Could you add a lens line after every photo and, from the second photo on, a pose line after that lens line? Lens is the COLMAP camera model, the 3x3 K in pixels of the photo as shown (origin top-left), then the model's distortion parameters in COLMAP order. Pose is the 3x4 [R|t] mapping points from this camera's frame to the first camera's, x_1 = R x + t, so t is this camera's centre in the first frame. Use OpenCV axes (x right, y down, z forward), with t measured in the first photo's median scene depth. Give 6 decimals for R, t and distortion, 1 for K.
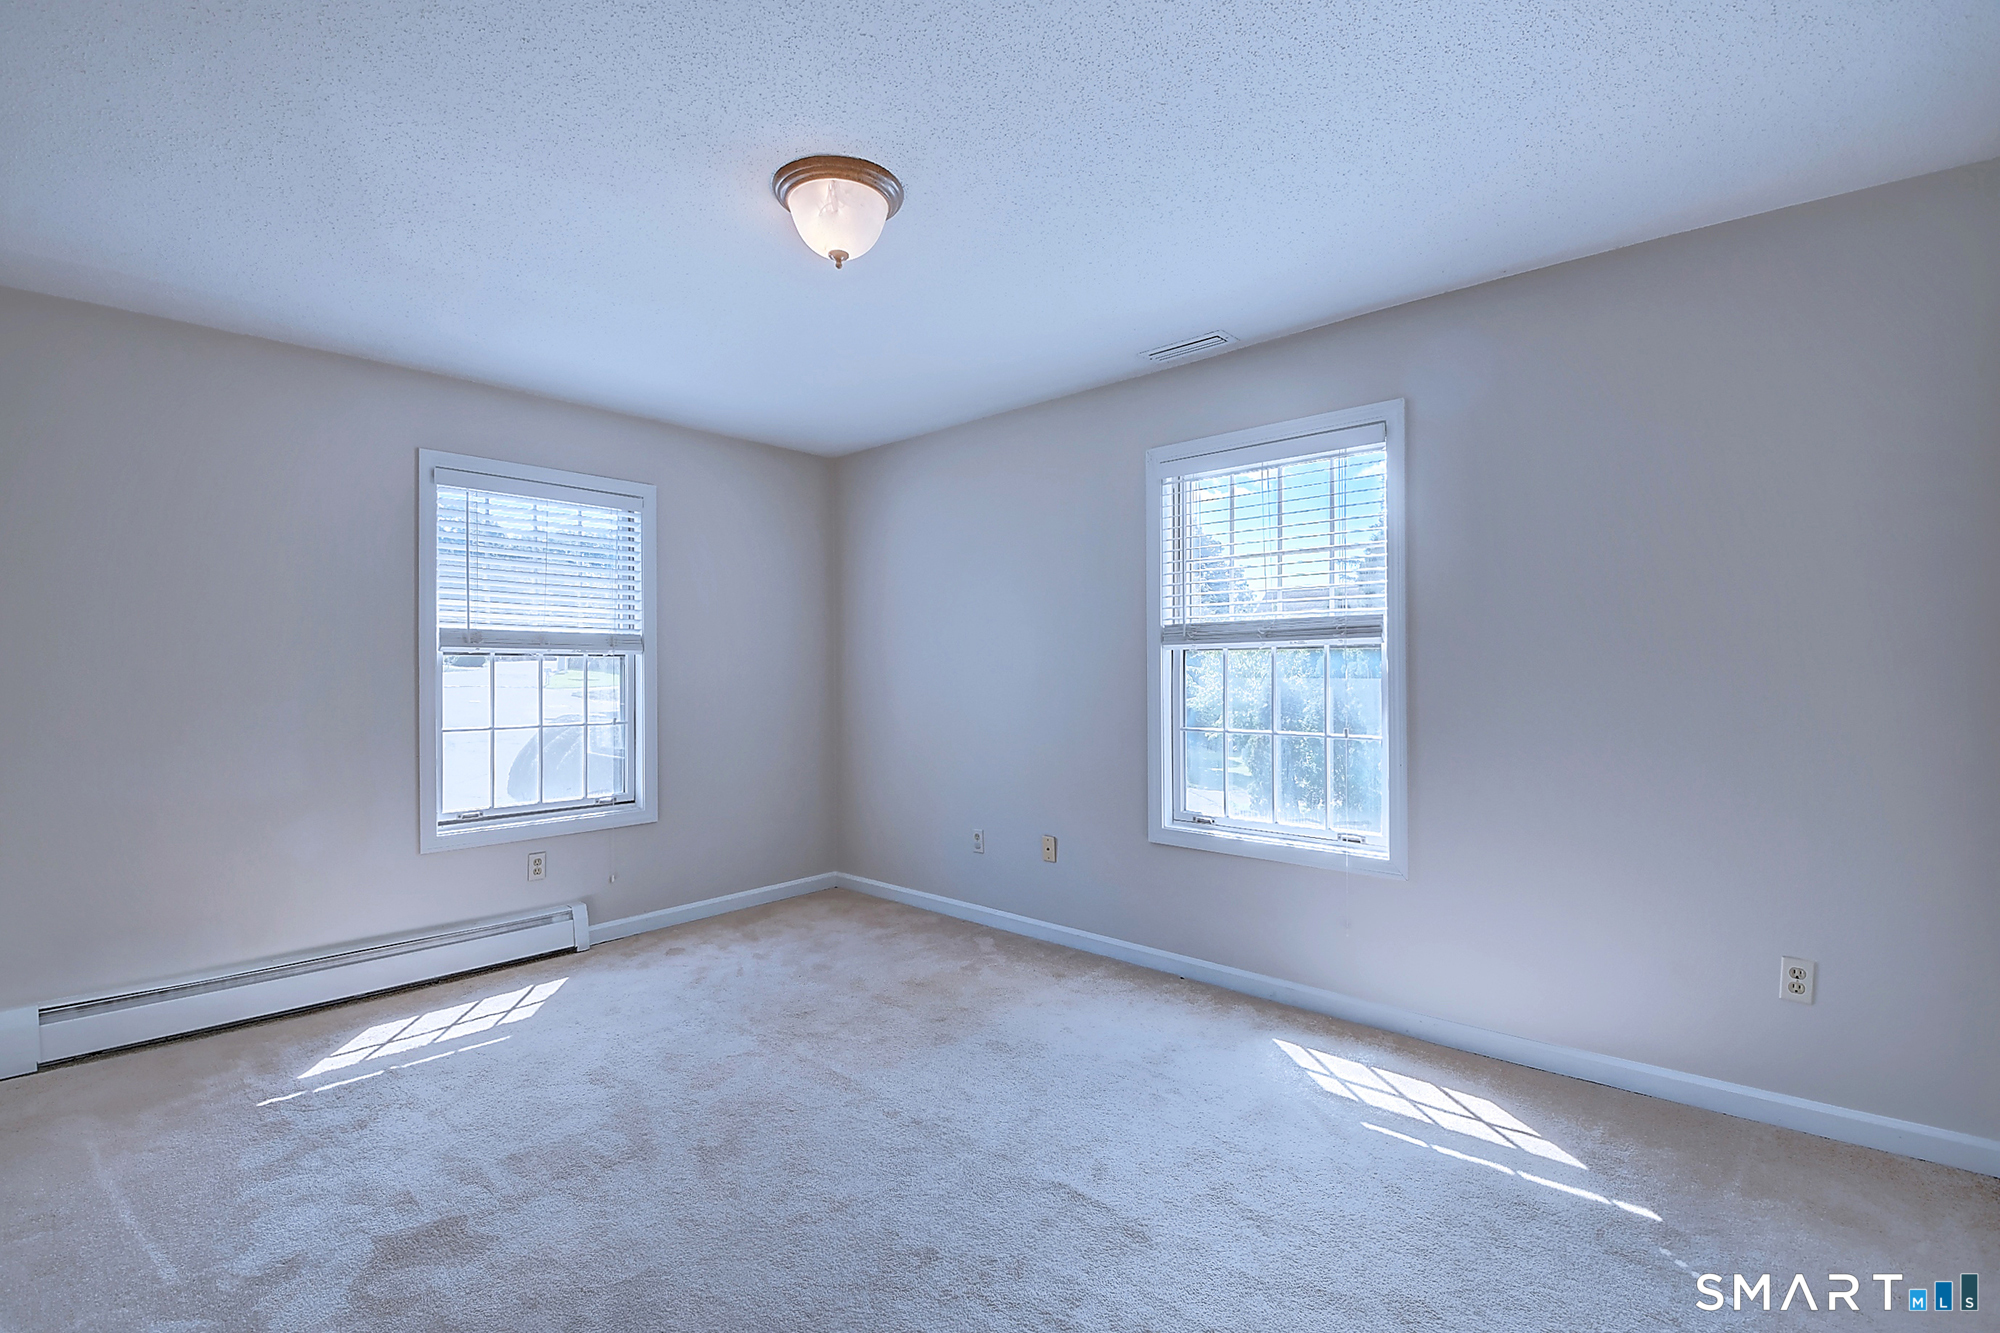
lens RADIAL K [[890.4, 0, 1000.5], [0, 890.4, 670.9], [0, 0, 1]] dist [-0.004467, -0.011490]
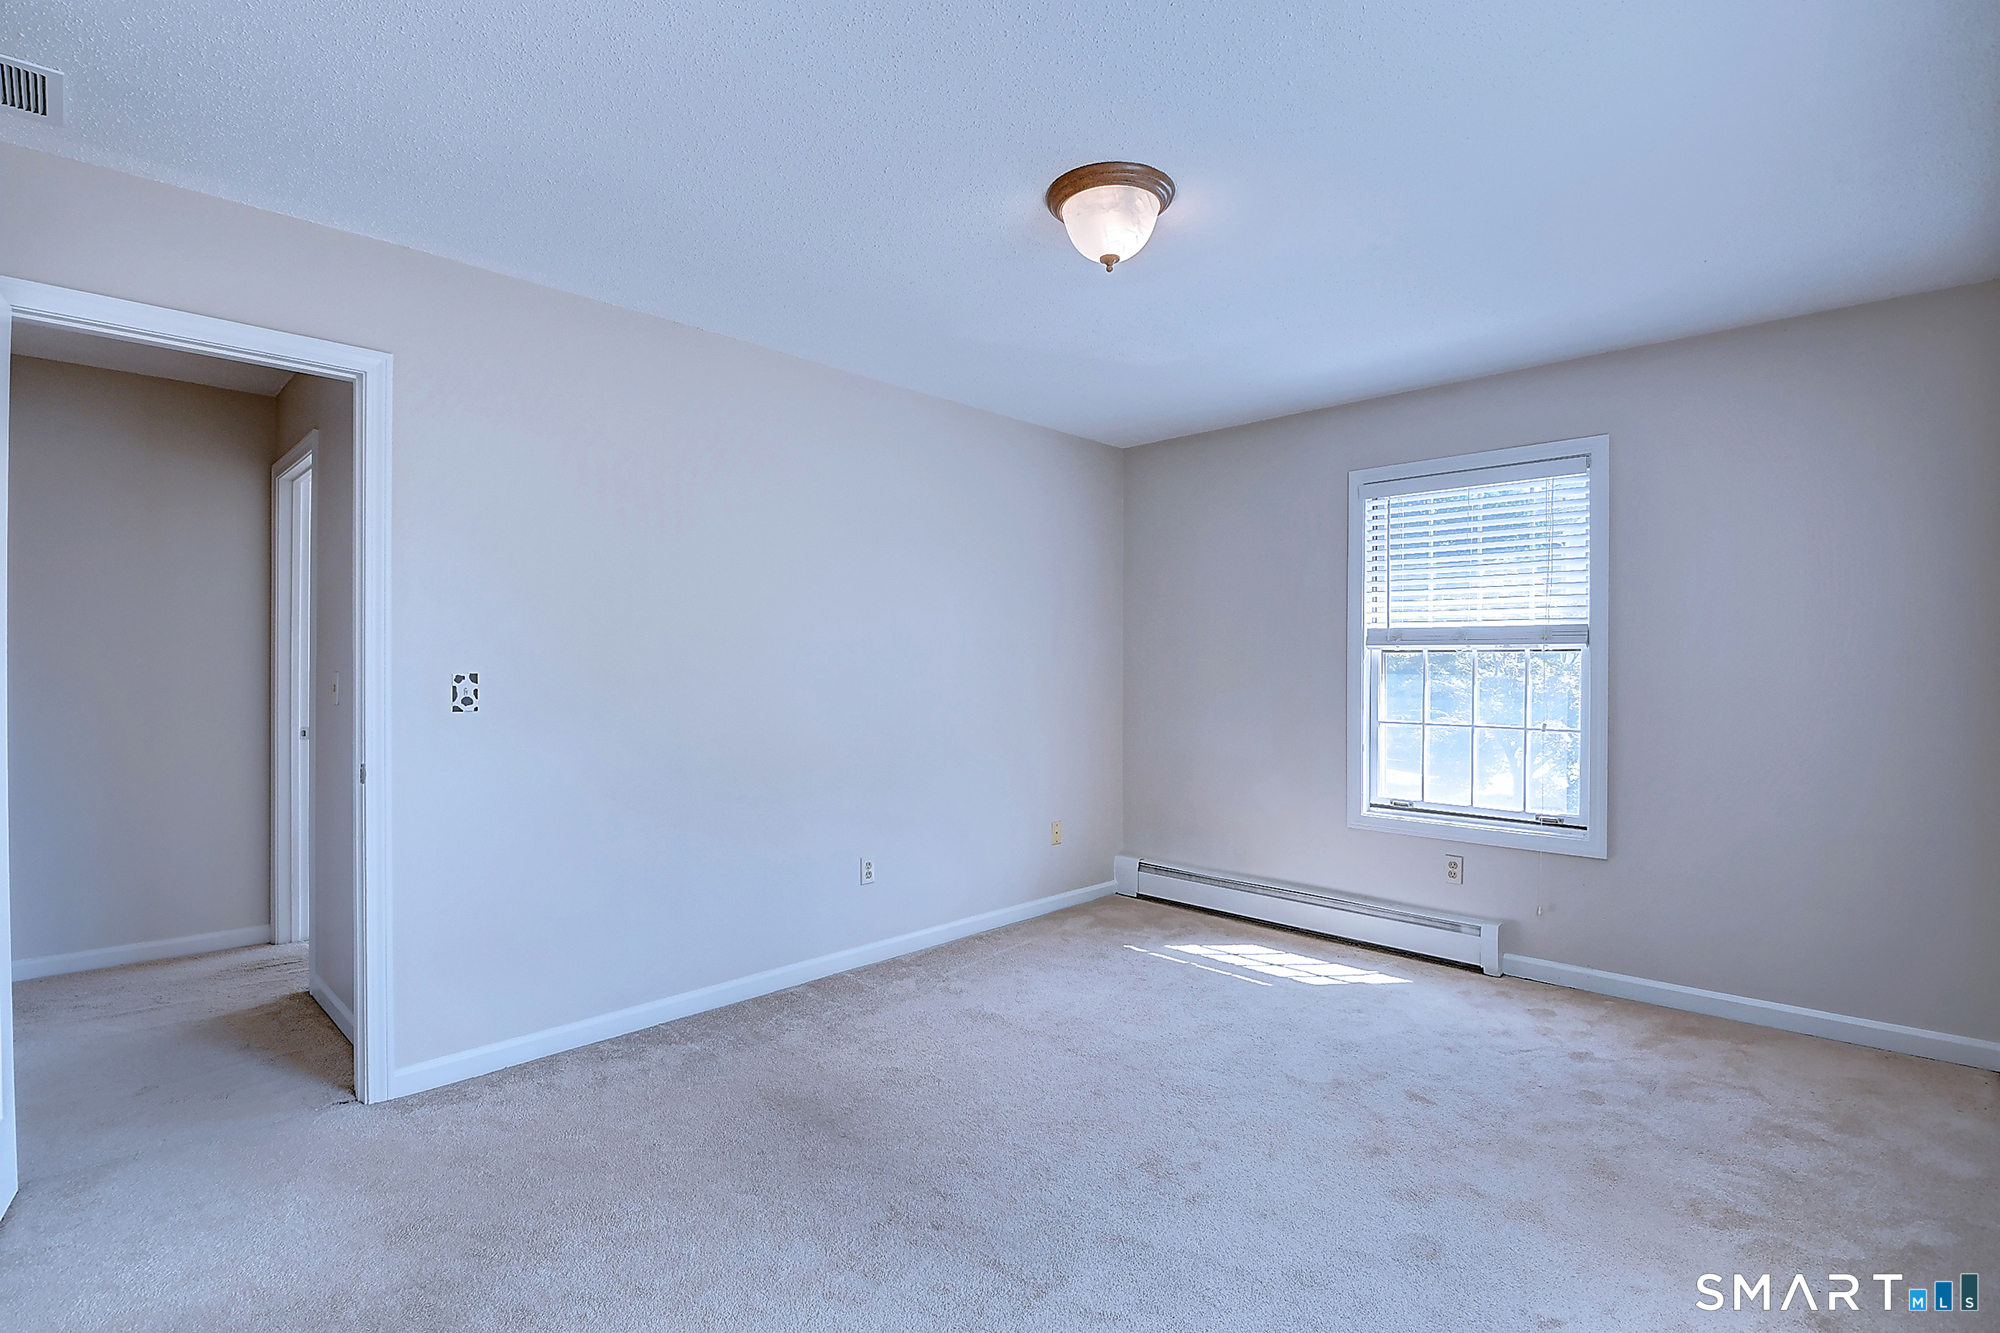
lens RADIAL K [[939.8, 0, 1003.3], [0, 939.8, 677.2], [0, 0, 1]] dist [-0.003968, -0.012412]
pose [[-0.045995, 0.010751, -0.998884, 0.544068], [-0.009954, 0.999888, 0.011220, 0.003776], [0.998892, 0.010459, -0.045883, 0.578251]]
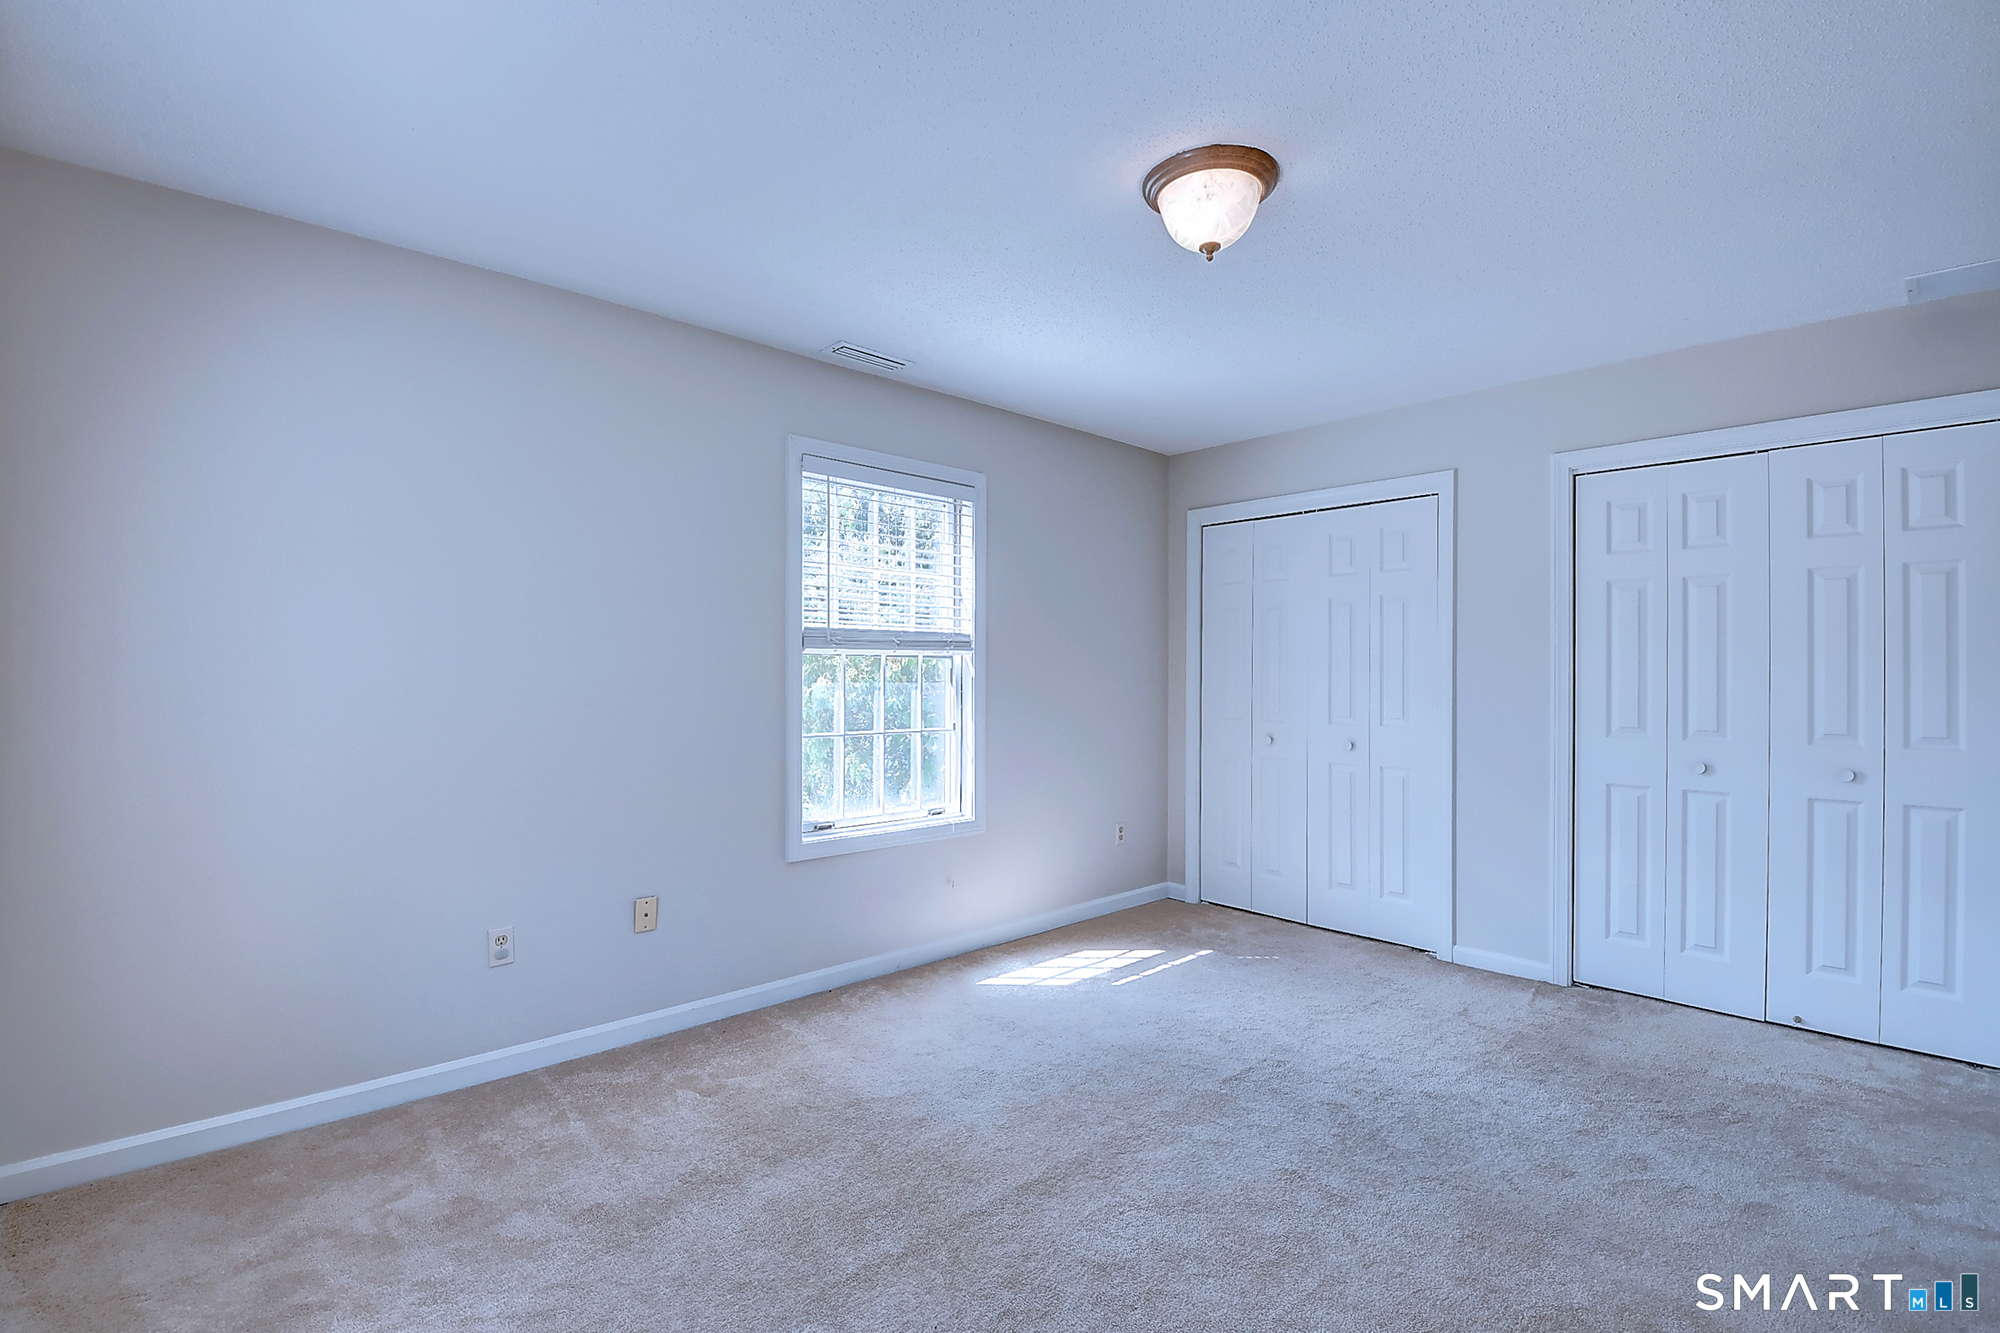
lens RADIAL K [[890.4, 0, 995.4], [0, 890.4, 658.9], [0, 0, 1]] dist [-0.004467, -0.011490]
pose [[0.099512, 0.019460, 0.994846, -0.734391], [-0.003494, 0.999809, -0.019208, -0.000591], [-0.995030, -0.001564, 0.099561, 0.705026]]
